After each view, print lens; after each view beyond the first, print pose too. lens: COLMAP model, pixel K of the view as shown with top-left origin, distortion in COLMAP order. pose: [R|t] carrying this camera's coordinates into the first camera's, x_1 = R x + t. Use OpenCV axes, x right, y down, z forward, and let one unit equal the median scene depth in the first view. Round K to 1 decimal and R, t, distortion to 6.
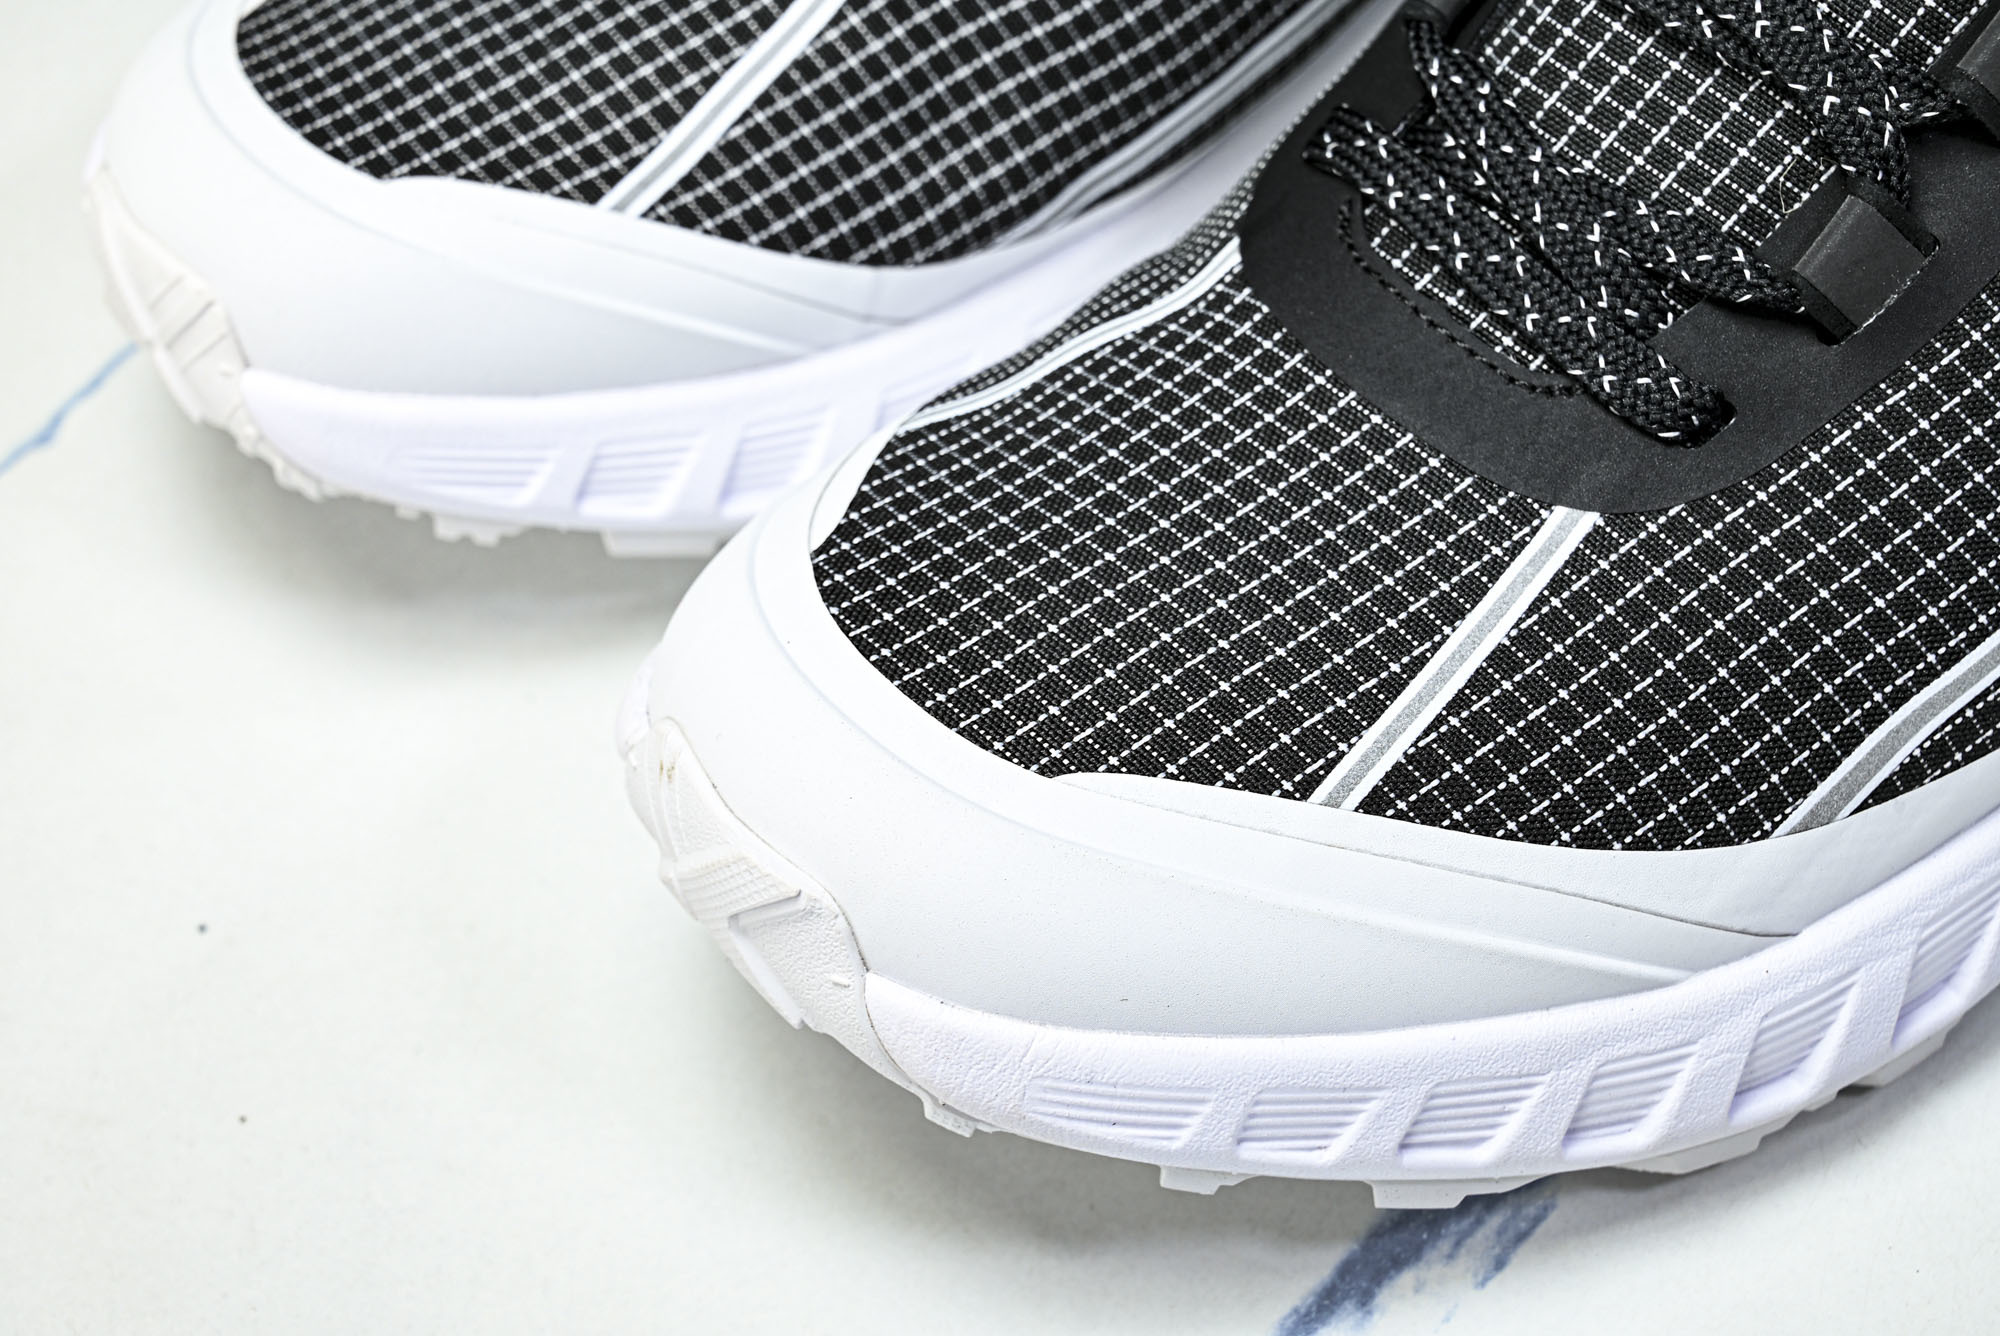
lens RADIAL K [[4007.6, 0, 999.3], [0, 4007.6, 723.2], [0, 0, 1]] dist [0.004640, -0.023454]
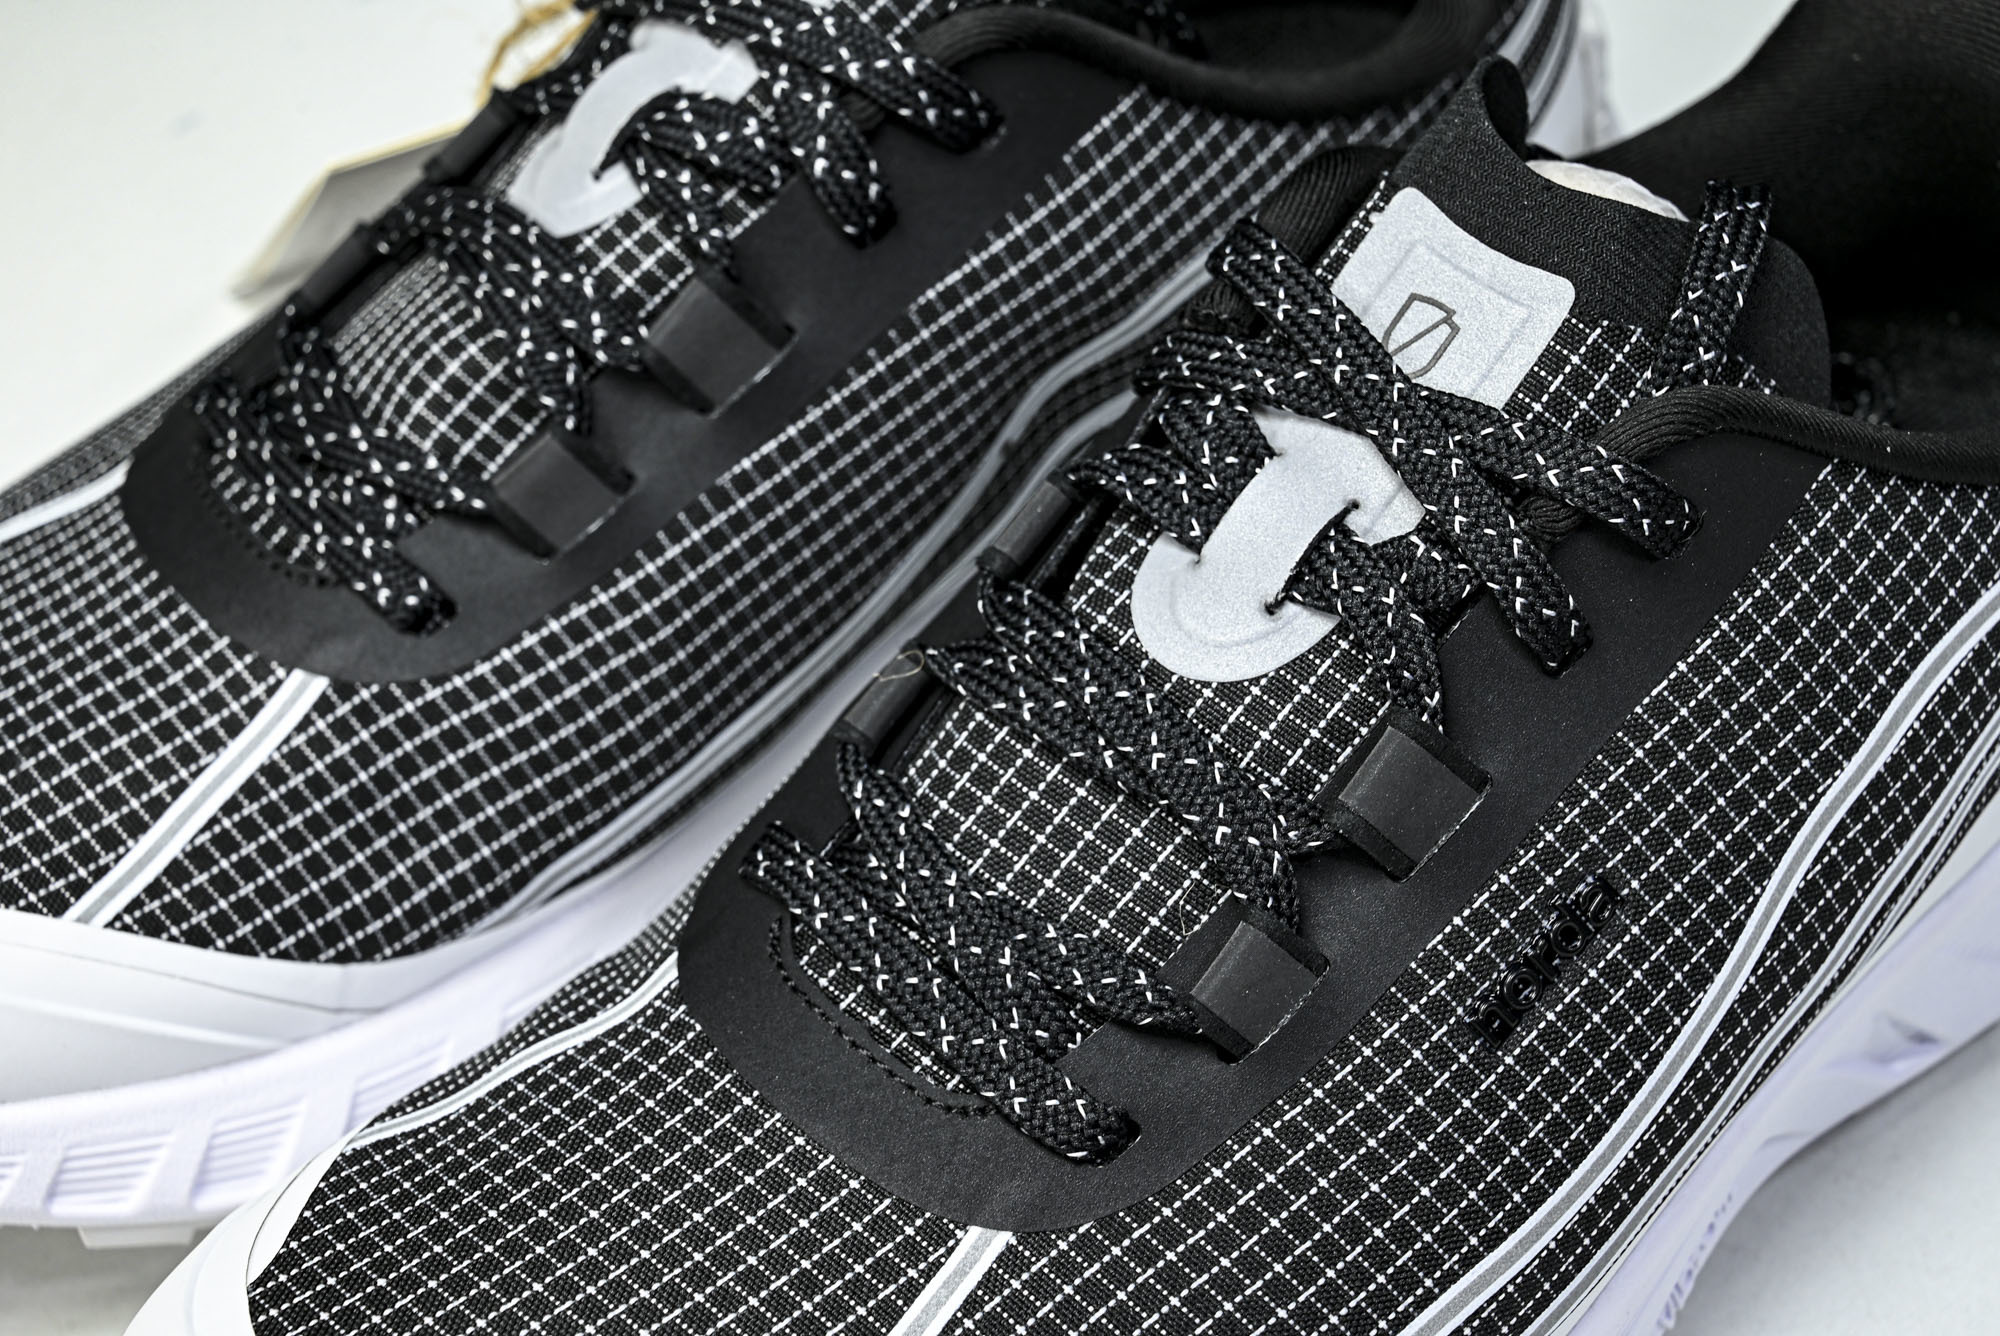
lens RADIAL K [[4007.6, 0, 999.3], [0, 4007.6, 723.2], [0, 0, 1]] dist [0.004640, -0.023454]
pose [[0.997475, -0.017160, 0.068909, 0.075892], [0.023721, 0.995142, -0.095545, -0.082960], [-0.066935, 0.096938, 0.993037, -0.041093]]
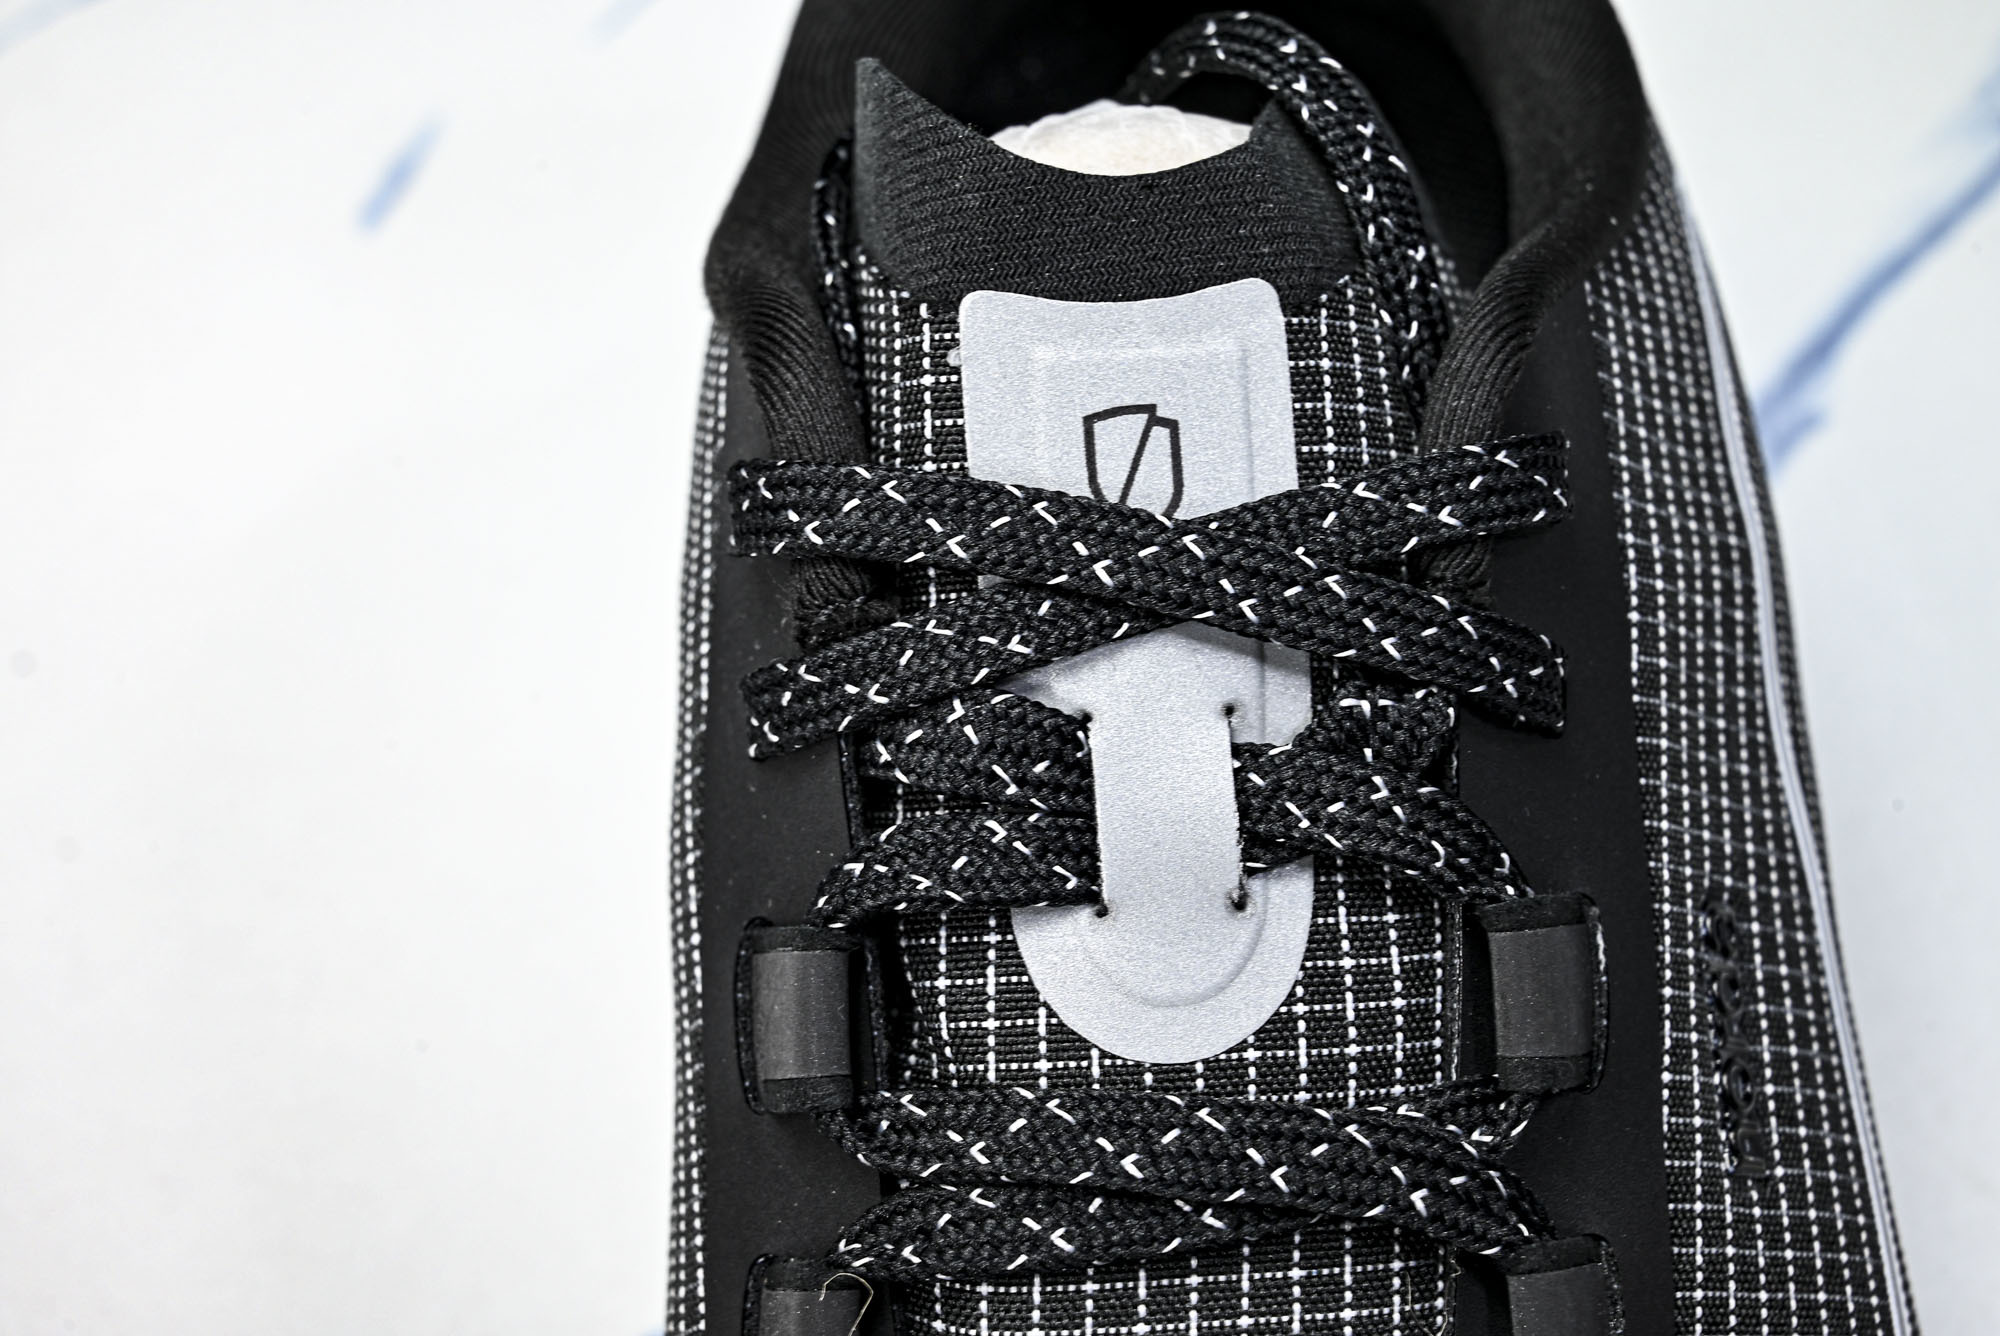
lens RADIAL K [[4007.6, 0, 999.3], [0, 4007.6, 723.2], [0, 0, 1]] dist [0.004640, -0.023454]
pose [[0.626060, -0.622209, 0.470006, -0.133275], [0.606381, 0.767426, 0.208228, -0.416725], [-0.490256, 0.154640, 0.857750, 0.378697]]
